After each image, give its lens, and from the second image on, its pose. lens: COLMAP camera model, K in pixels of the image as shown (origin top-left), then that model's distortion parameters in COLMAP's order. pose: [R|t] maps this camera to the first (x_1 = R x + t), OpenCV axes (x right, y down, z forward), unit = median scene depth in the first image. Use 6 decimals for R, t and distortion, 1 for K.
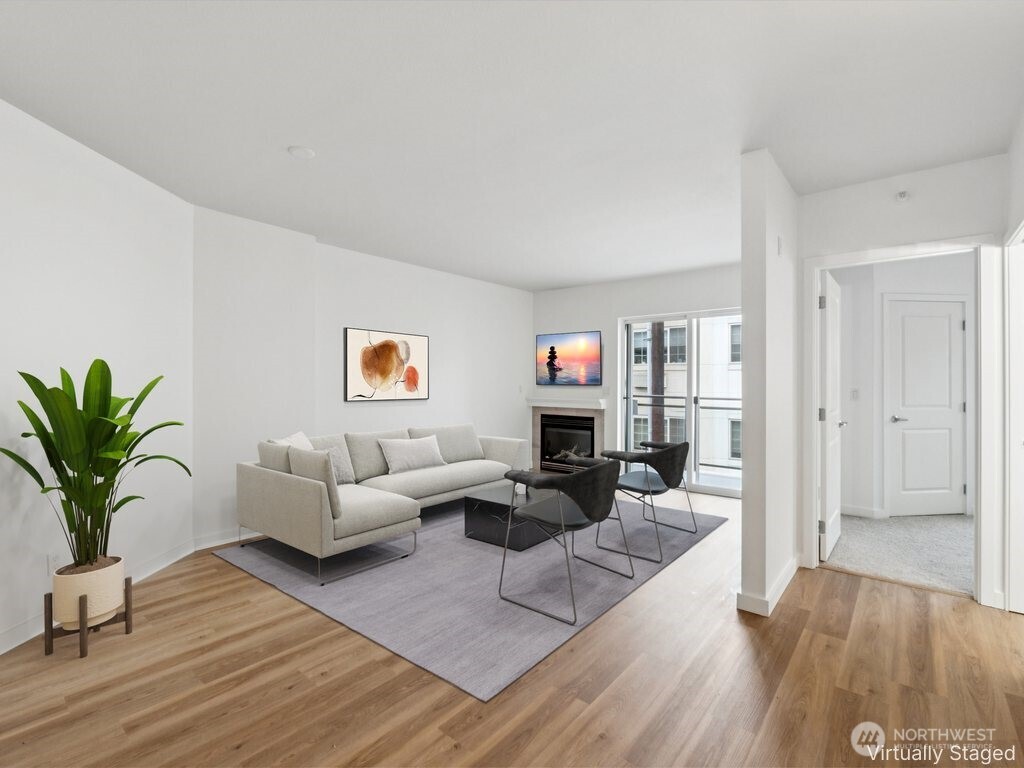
lens RADIAL K [[477.7, 0, 512.9], [0, 477.7, 382.6], [0, 0, 1]] dist [0.004303, 0.000785]
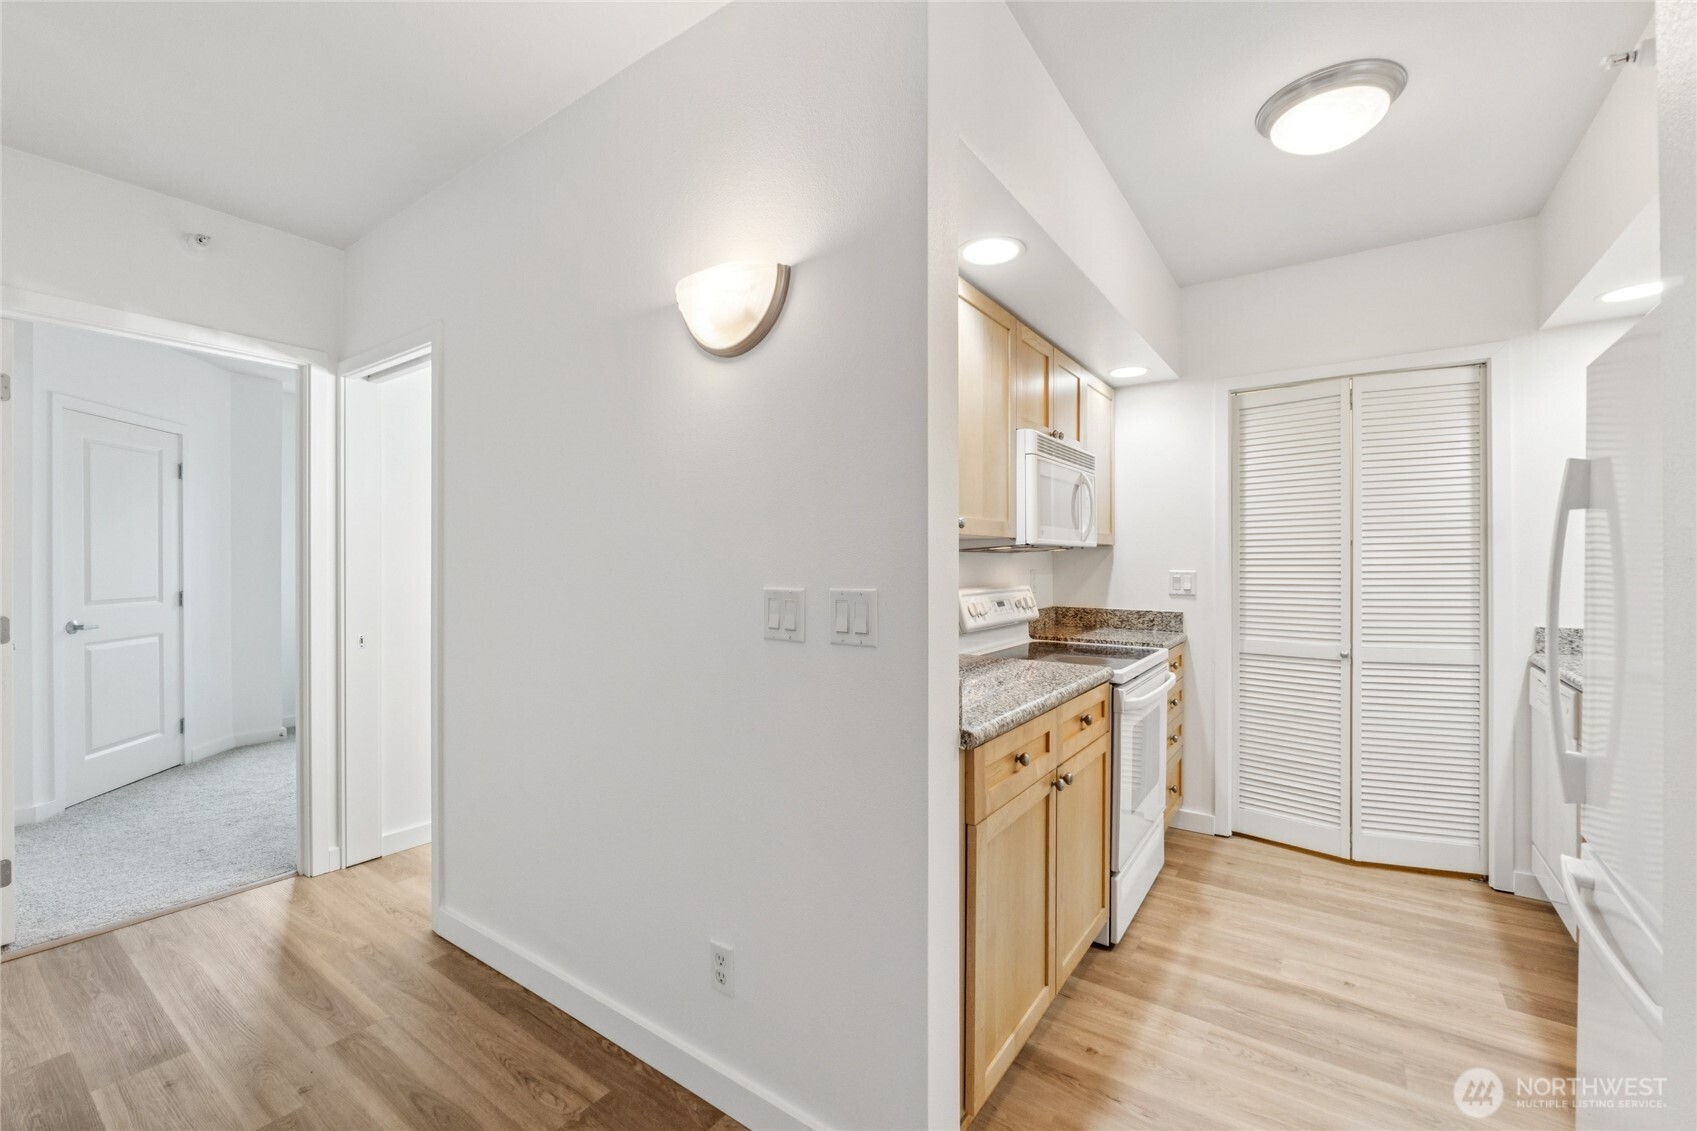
lens RADIAL K [[705.6, 0, 846.9], [0, 705.6, 565.5], [0, 0, 1]] dist [-0.011049, -0.000072]
pose [[-0.085049, -0.006824, 0.996353, -0.103810], [-0.002805, 0.999974, 0.006609, -0.002873], [-0.996373, -0.002233, -0.085066, 0.289006]]
